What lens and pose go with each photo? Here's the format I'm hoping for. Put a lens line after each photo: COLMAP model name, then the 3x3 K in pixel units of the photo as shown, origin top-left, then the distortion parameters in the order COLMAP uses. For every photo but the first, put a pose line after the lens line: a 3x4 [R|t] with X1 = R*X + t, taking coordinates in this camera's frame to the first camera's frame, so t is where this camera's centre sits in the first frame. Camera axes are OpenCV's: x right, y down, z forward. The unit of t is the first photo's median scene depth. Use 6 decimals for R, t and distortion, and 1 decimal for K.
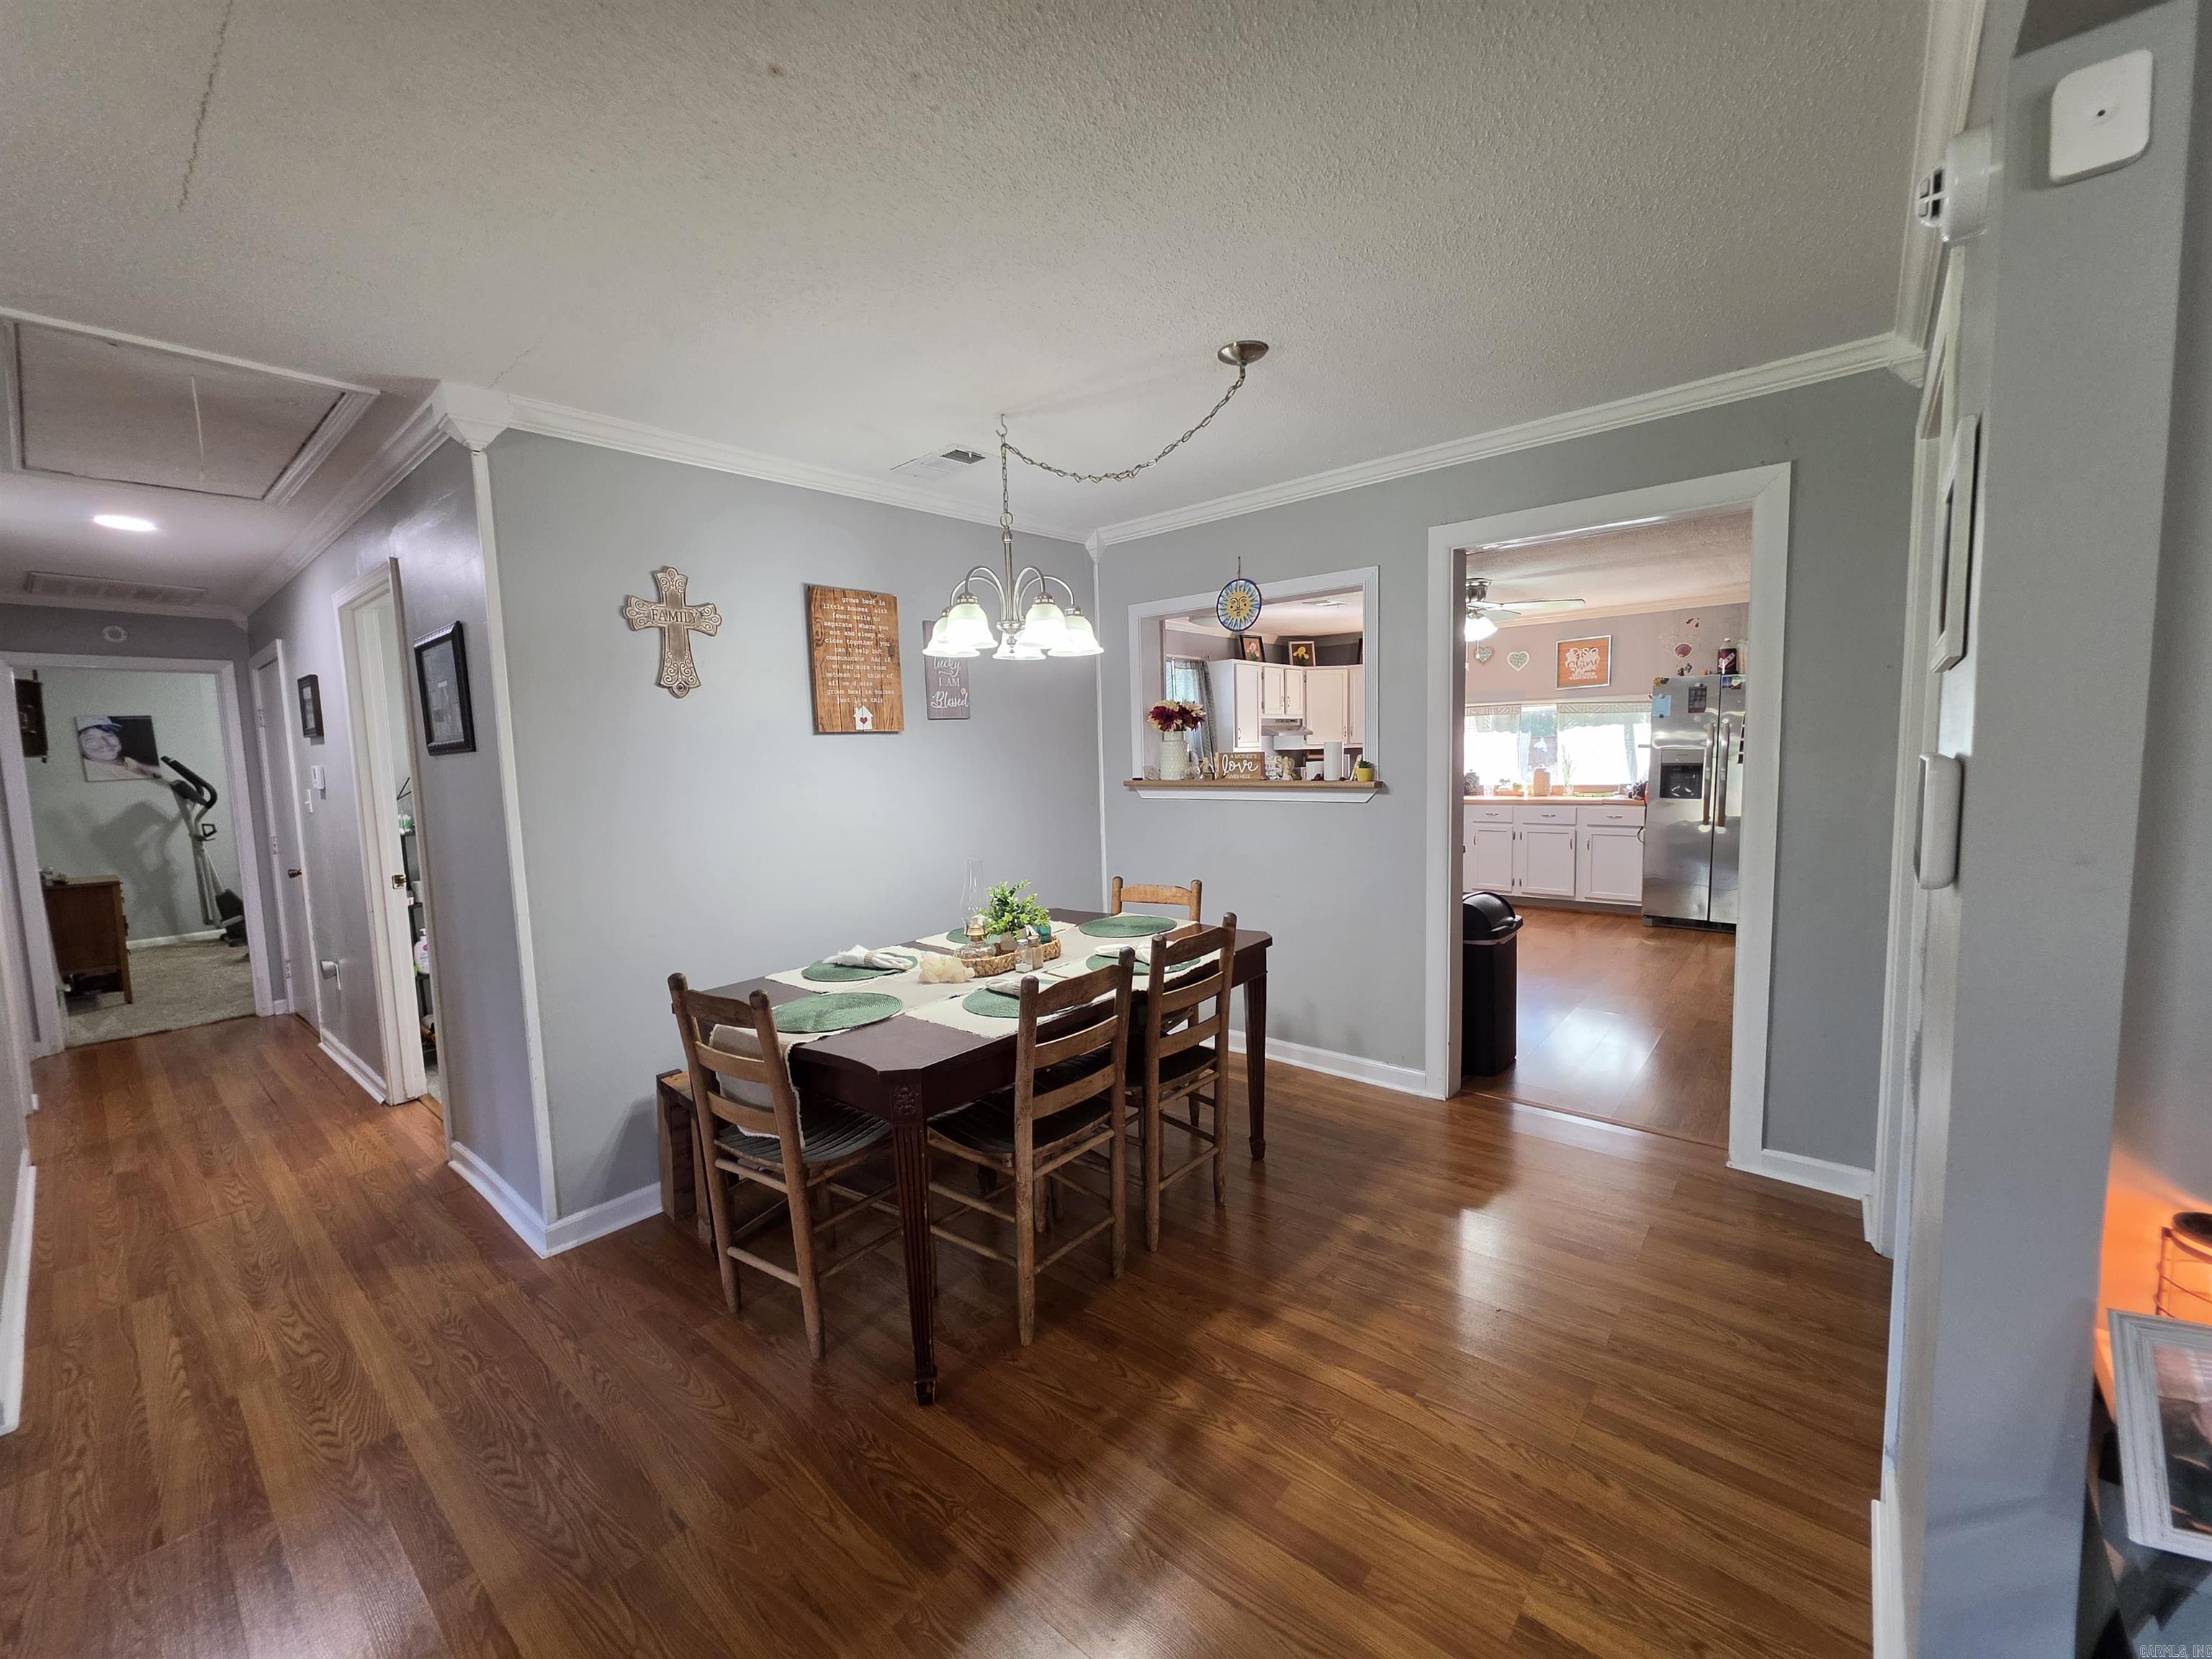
lens RADIAL K [[888.2, 0, 1102.4], [0, 888.2, 833.4], [0, 0, 1]] dist [-0.001088, 0.000428]
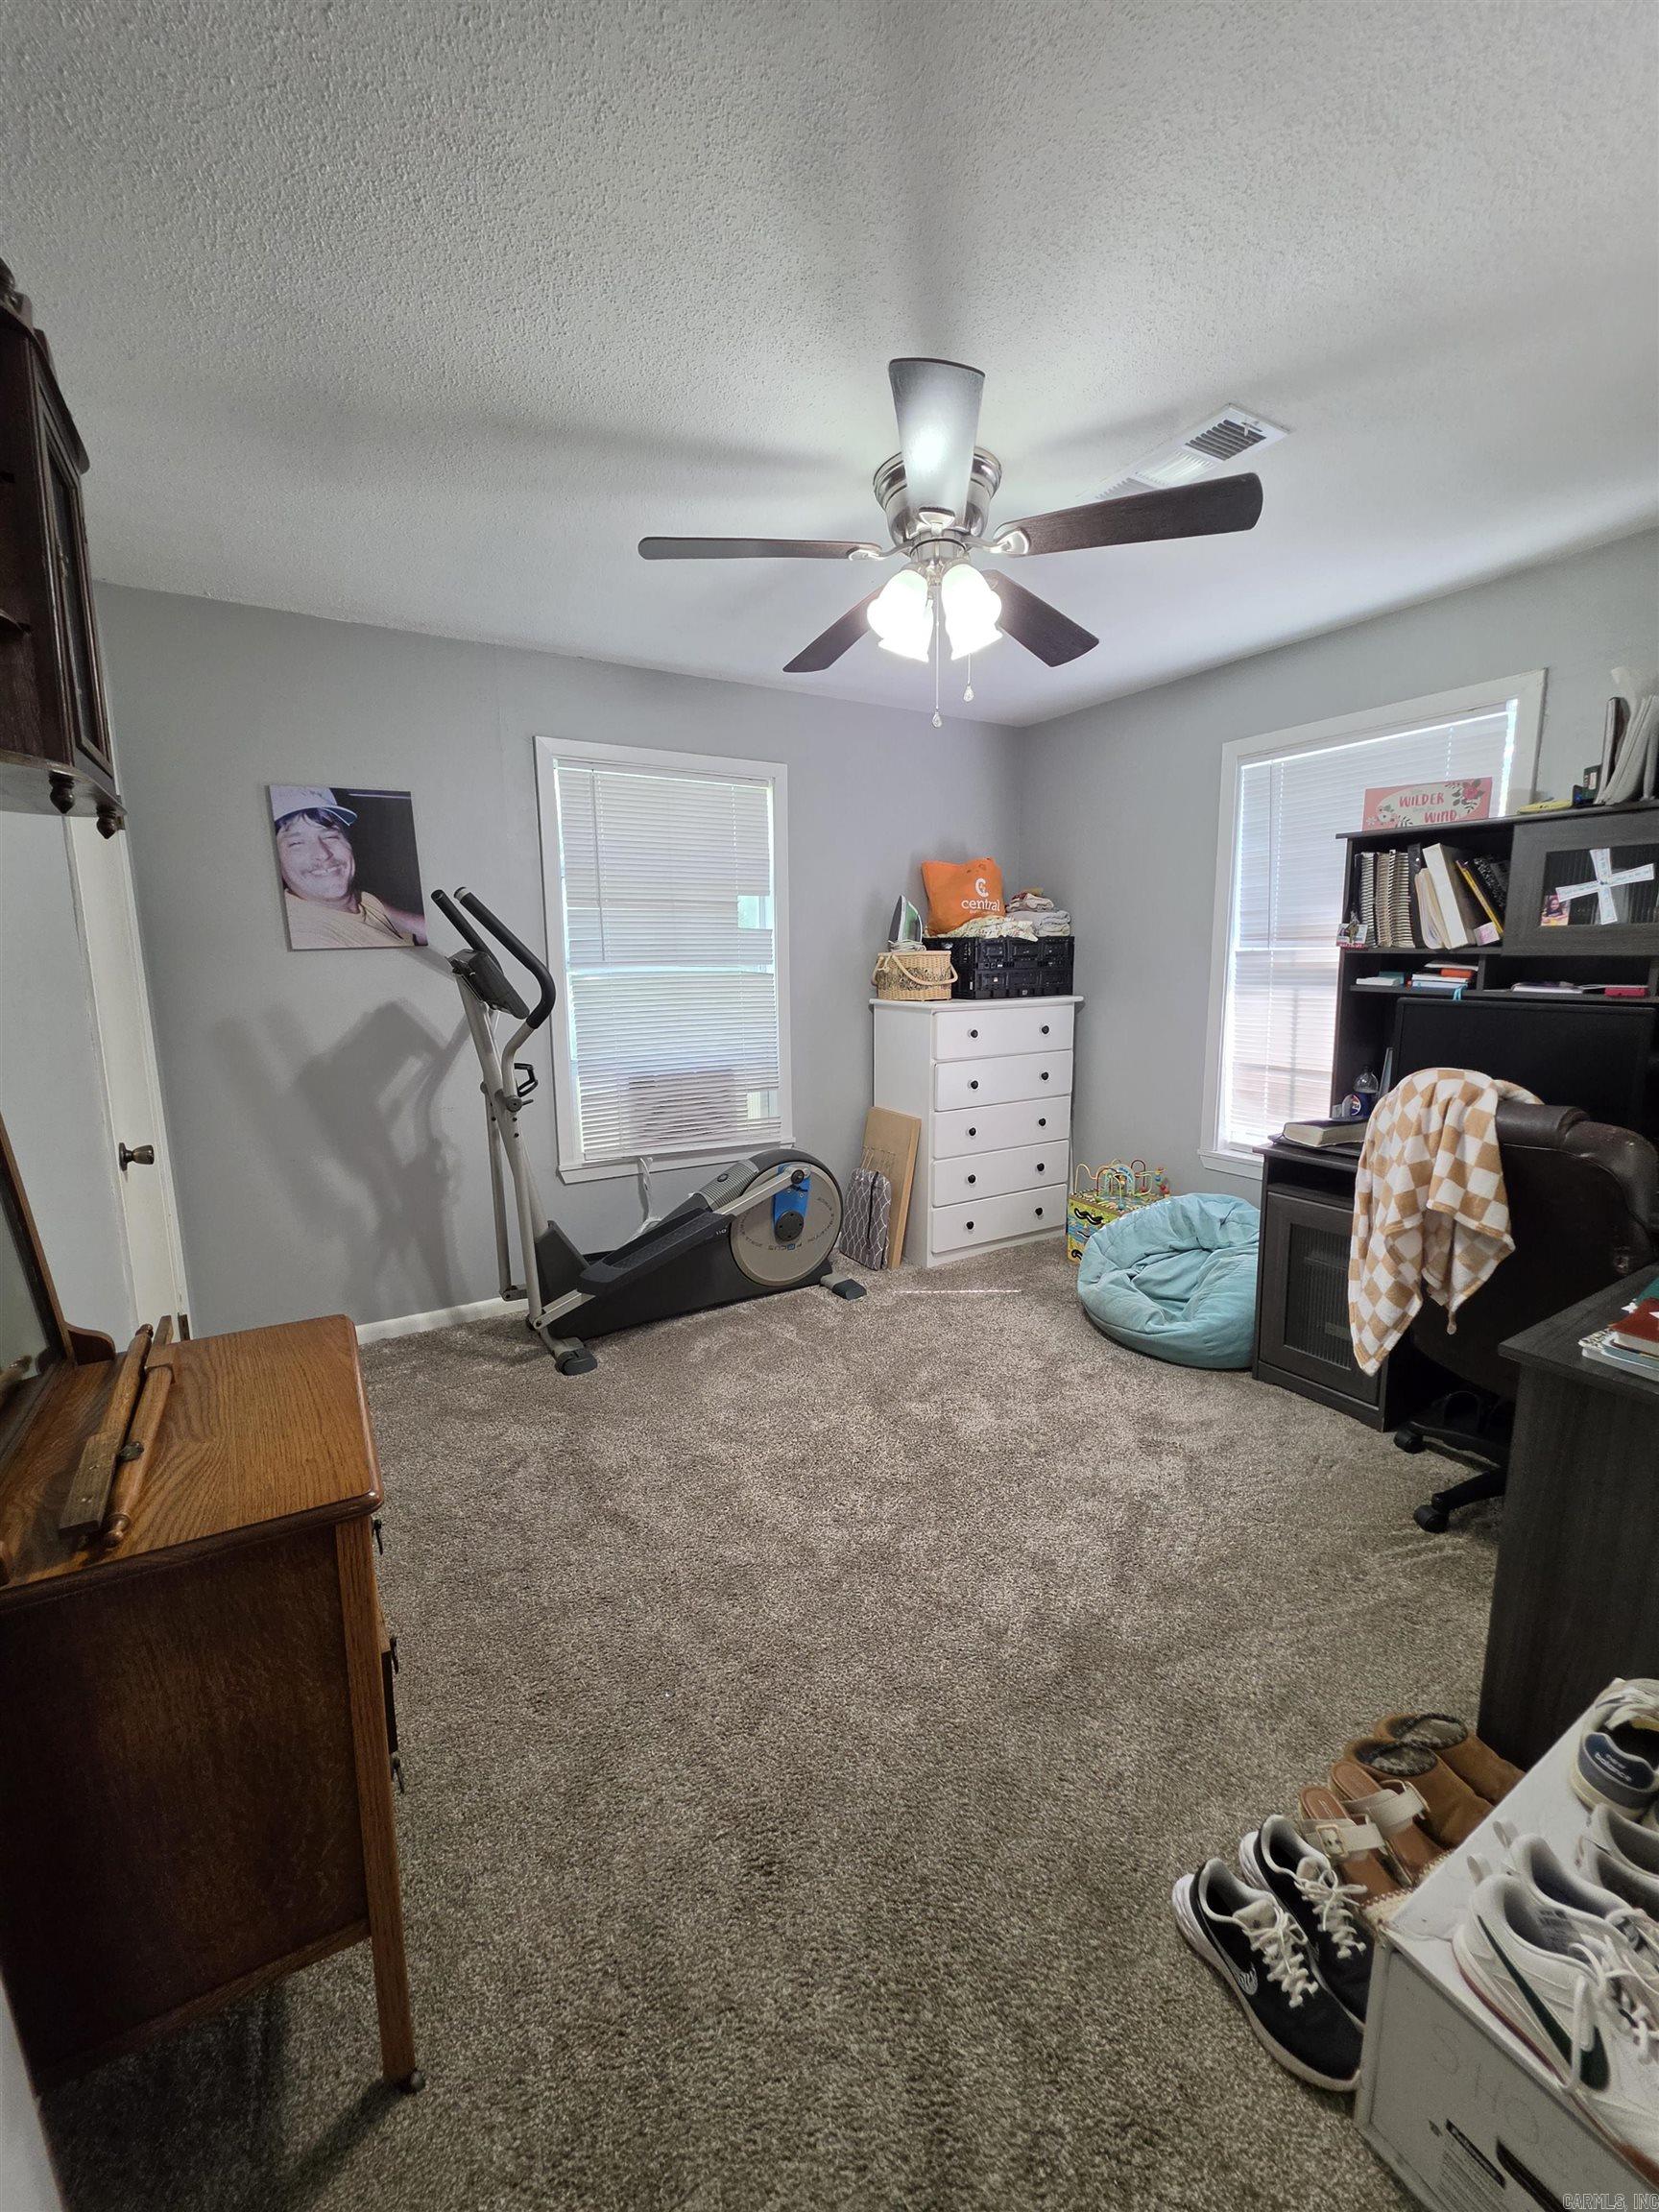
lens RADIAL K [[888.2, 0, 826.8], [0, 888.2, 1105.9], [0, 0, 1]] dist [-0.001088, 0.000428]
pose [[0.941058, 0.071915, -0.330511, -0.754729], [-0.047713, 0.995590, 0.080776, -0.030861], [0.334862, -0.060245, 0.940339, 0.678818]]
